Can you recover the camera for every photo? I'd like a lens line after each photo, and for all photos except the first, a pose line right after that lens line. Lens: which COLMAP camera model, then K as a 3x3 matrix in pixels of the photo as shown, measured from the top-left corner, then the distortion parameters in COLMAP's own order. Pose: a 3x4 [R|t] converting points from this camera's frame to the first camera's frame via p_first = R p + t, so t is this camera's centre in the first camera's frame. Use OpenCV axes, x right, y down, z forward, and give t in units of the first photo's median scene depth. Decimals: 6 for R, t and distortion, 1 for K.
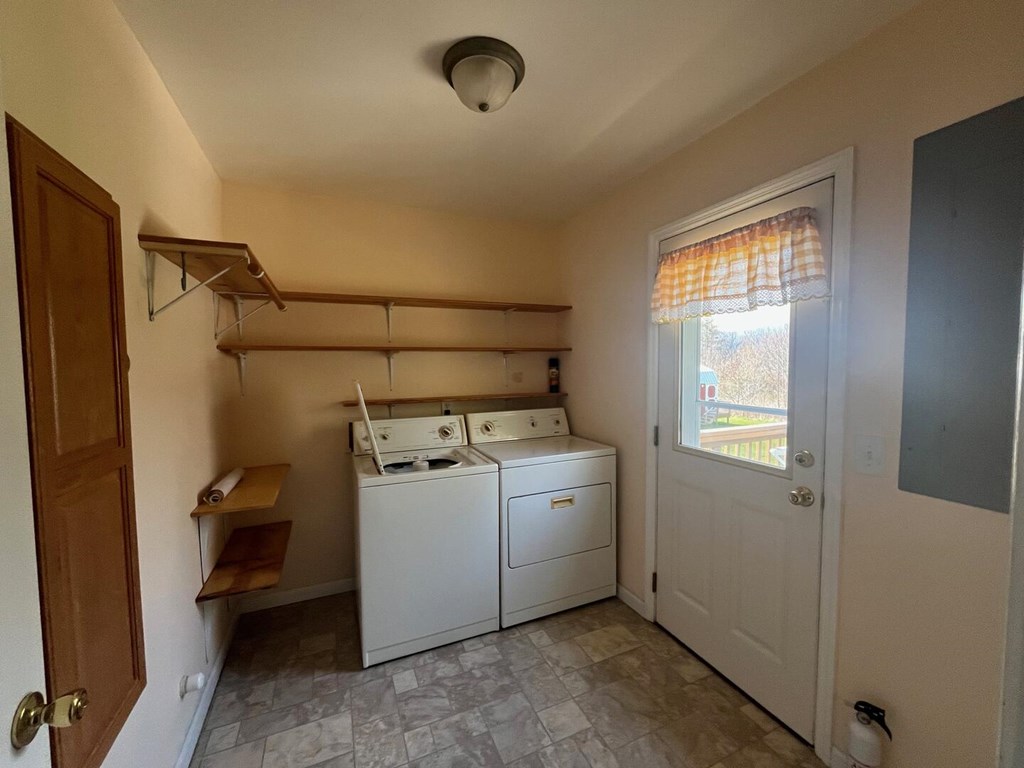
lens RADIAL K [[413.4, 0, 514.5], [0, 413.4, 401.5], [0, 0, 1]] dist [-0.001636, 0.000224]
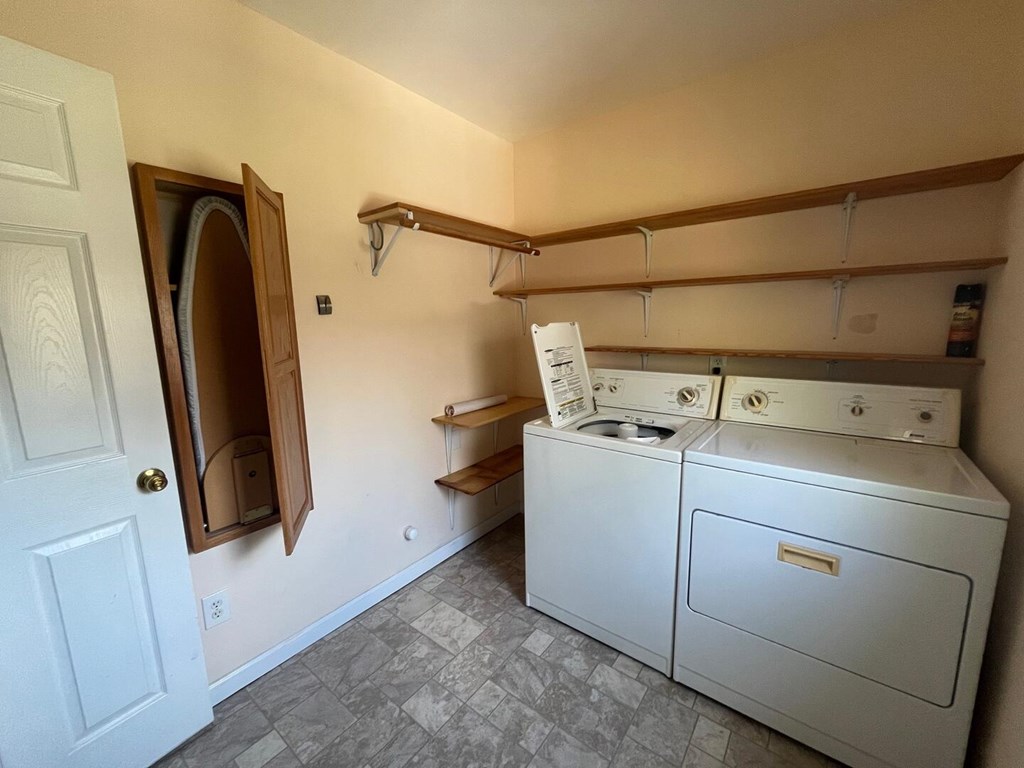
lens RADIAL K [[413.4, 0, 513.7], [0, 413.4, 393.0], [0, 0, 1]] dist [-0.001636, 0.000224]
pose [[0.476126, 0.161569, -0.864407, 0.422302], [-0.064077, 0.986738, 0.149139, -0.028231], [0.877040, -0.015620, 0.480164, 0.479948]]
